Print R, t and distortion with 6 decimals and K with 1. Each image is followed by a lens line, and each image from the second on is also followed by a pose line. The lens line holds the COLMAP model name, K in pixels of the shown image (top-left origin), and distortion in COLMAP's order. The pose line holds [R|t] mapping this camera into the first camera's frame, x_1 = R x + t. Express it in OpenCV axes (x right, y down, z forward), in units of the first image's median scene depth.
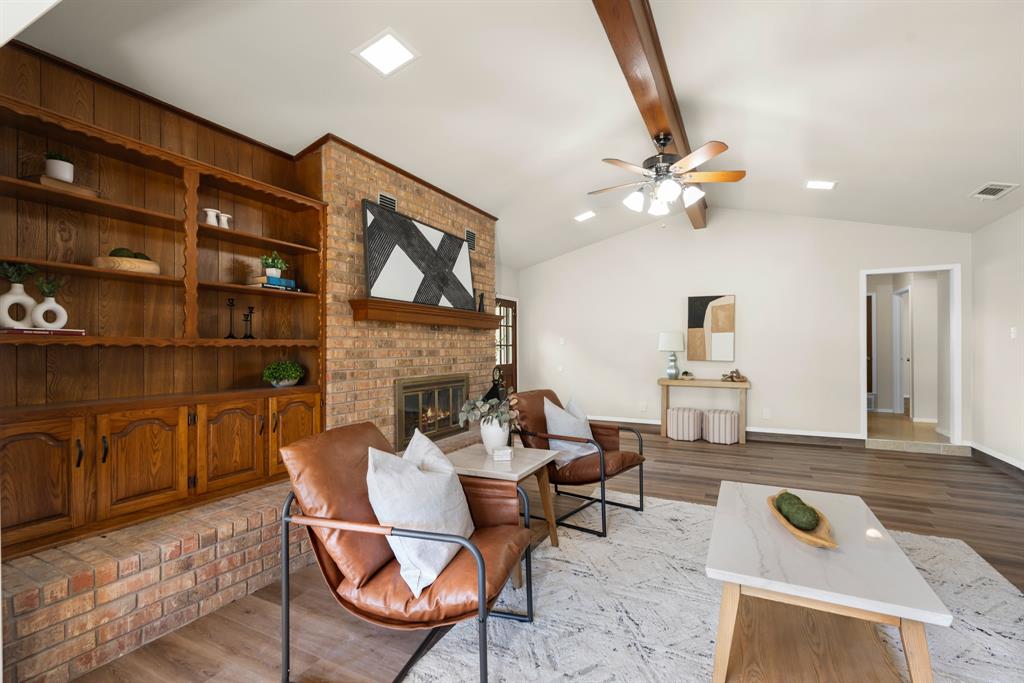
lens RADIAL K [[464.9, 0, 512.5], [0, 464.9, 342.4], [0, 0, 1]] dist [-0.001138, 0.000386]
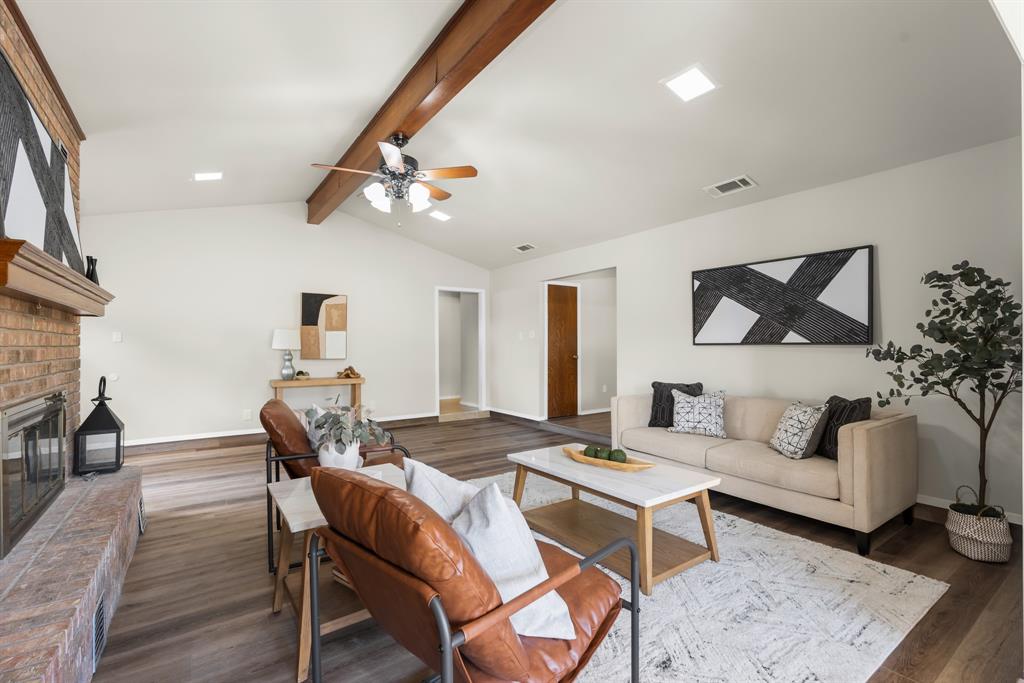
lens RADIAL K [[464.9, 0, 515.5], [0, 464.9, 347.0], [0, 0, 1]] dist [-0.001138, 0.000386]
pose [[0.469084, -0.003690, 0.883146, -0.265105], [-0.007719, 0.999936, 0.008278, 0.002265], [-0.883120, -0.010700, 0.469025, 0.174268]]
